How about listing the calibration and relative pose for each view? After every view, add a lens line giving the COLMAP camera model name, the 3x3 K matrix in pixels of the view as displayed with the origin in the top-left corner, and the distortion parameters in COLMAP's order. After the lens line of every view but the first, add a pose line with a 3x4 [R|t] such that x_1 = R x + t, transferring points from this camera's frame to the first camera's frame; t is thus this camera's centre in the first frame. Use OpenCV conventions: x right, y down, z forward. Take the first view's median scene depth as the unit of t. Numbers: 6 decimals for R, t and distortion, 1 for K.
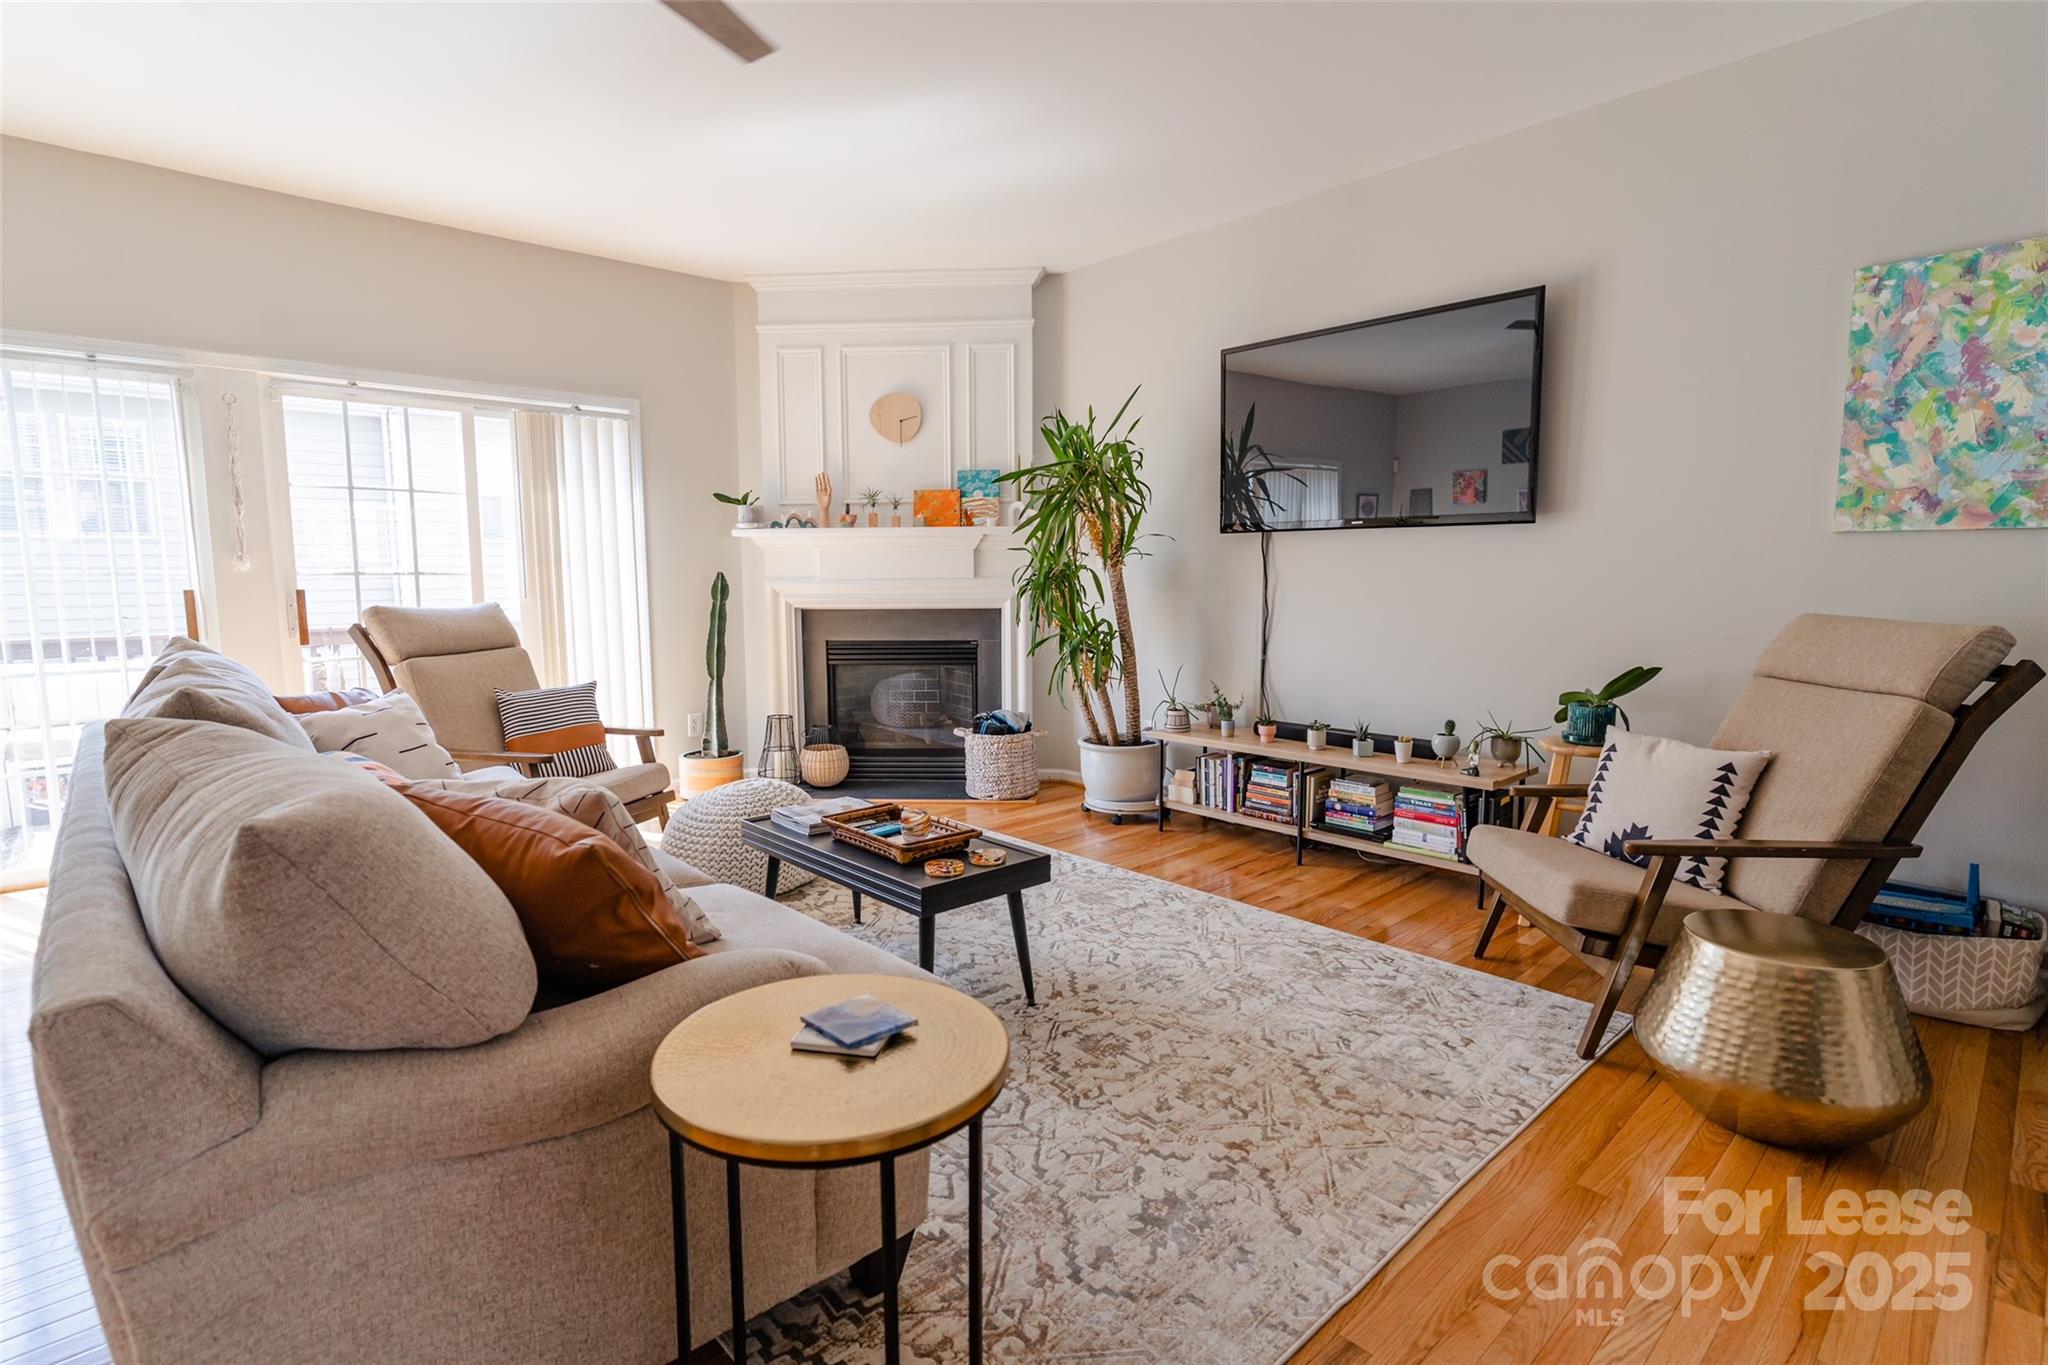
lens RADIAL K [[980.8, 0, 1027.9], [0, 980.8, 678.5], [0, 0, 1]] dist [-0.016211, 0.004343]
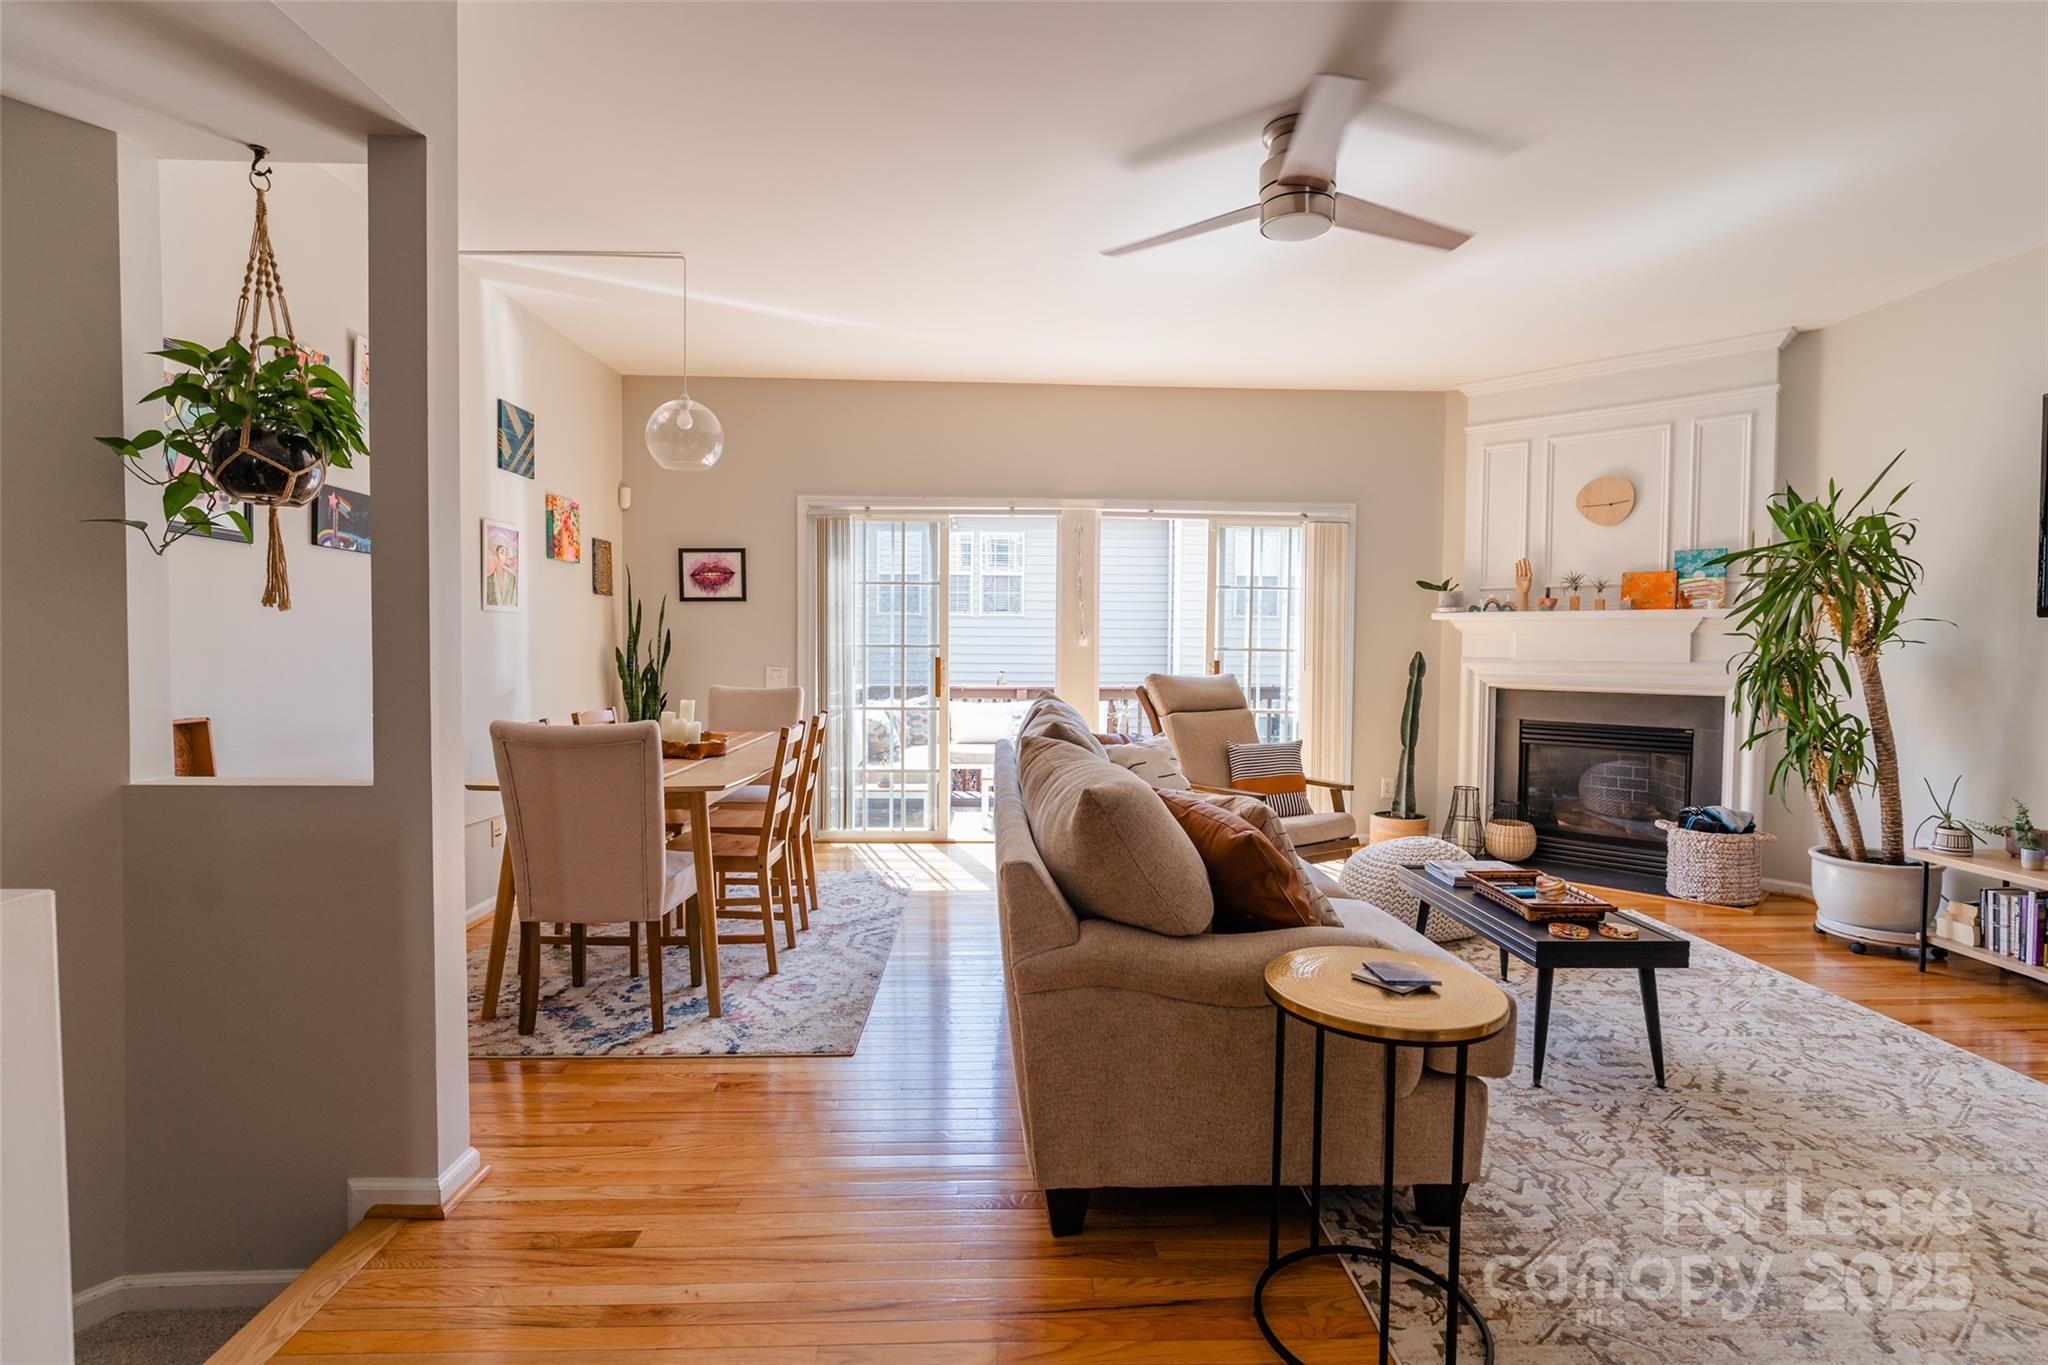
lens RADIAL K [[980.8, 0, 1022.6], [0, 980.8, 676.4], [0, 0, 1]] dist [-0.016211, 0.004343]
pose [[0.749107, 0.034616, -0.661544, 0.104625], [-0.082657, 0.995714, -0.041496, 0.002931], [0.657272, 0.085766, 0.748757, -0.151473]]
